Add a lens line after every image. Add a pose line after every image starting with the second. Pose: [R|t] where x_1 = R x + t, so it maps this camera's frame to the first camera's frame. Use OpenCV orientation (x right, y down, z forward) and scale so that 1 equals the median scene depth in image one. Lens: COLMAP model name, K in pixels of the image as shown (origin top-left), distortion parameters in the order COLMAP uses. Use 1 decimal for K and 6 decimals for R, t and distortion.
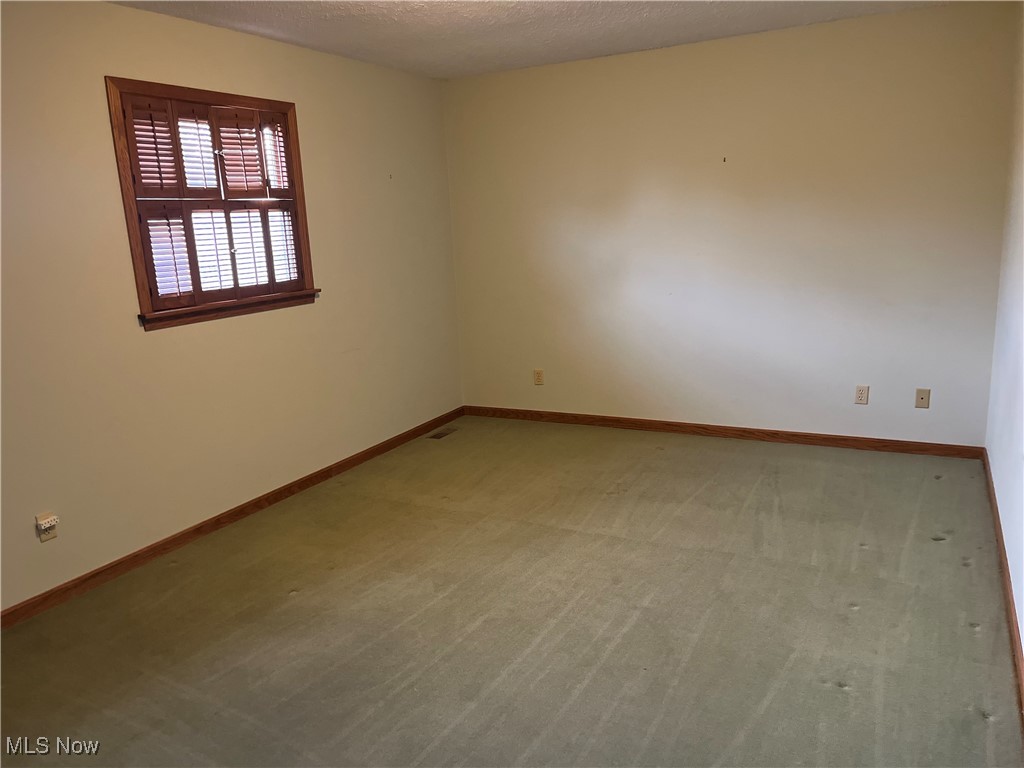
lens RADIAL K [[776.2, 0, 511.6], [0, 776.2, 386.0], [0, 0, 1]] dist [0.062228, -0.078814]
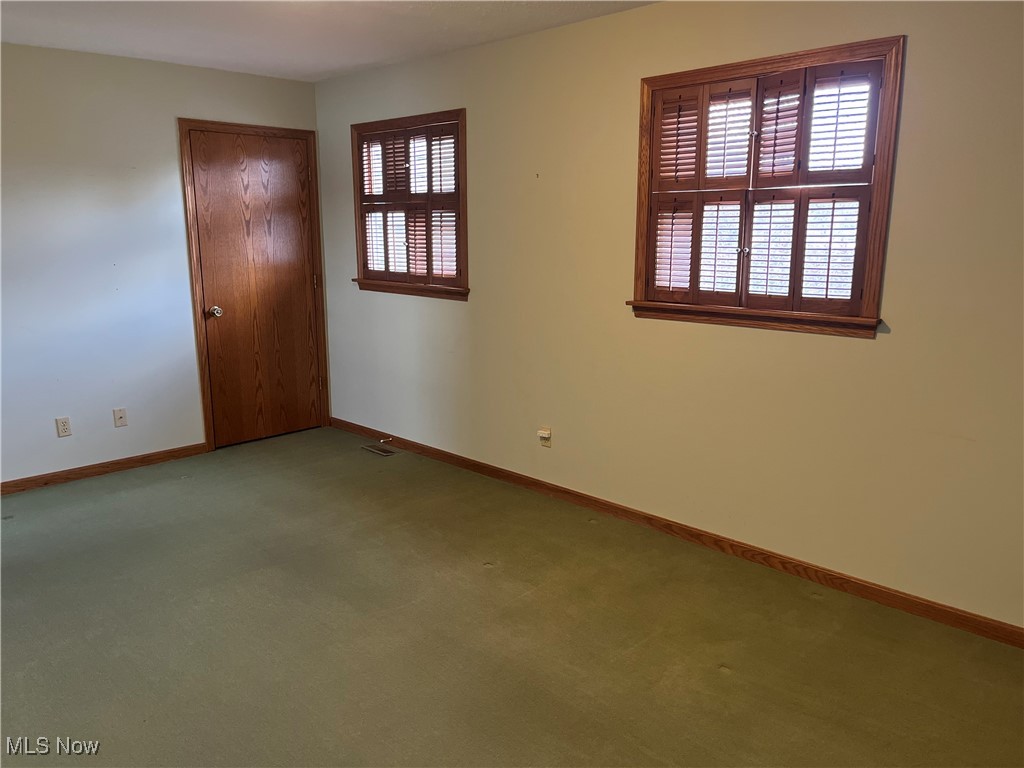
lens RADIAL K [[776.2, 0, 510.9], [0, 776.2, 381.7], [0, 0, 1]] dist [0.062228, -0.078814]
pose [[-0.300217, 0.232074, -0.925209, 0.569459], [-0.186231, 0.937025, 0.295468, -0.259915], [0.935515, 0.261007, -0.238091, 1.076430]]
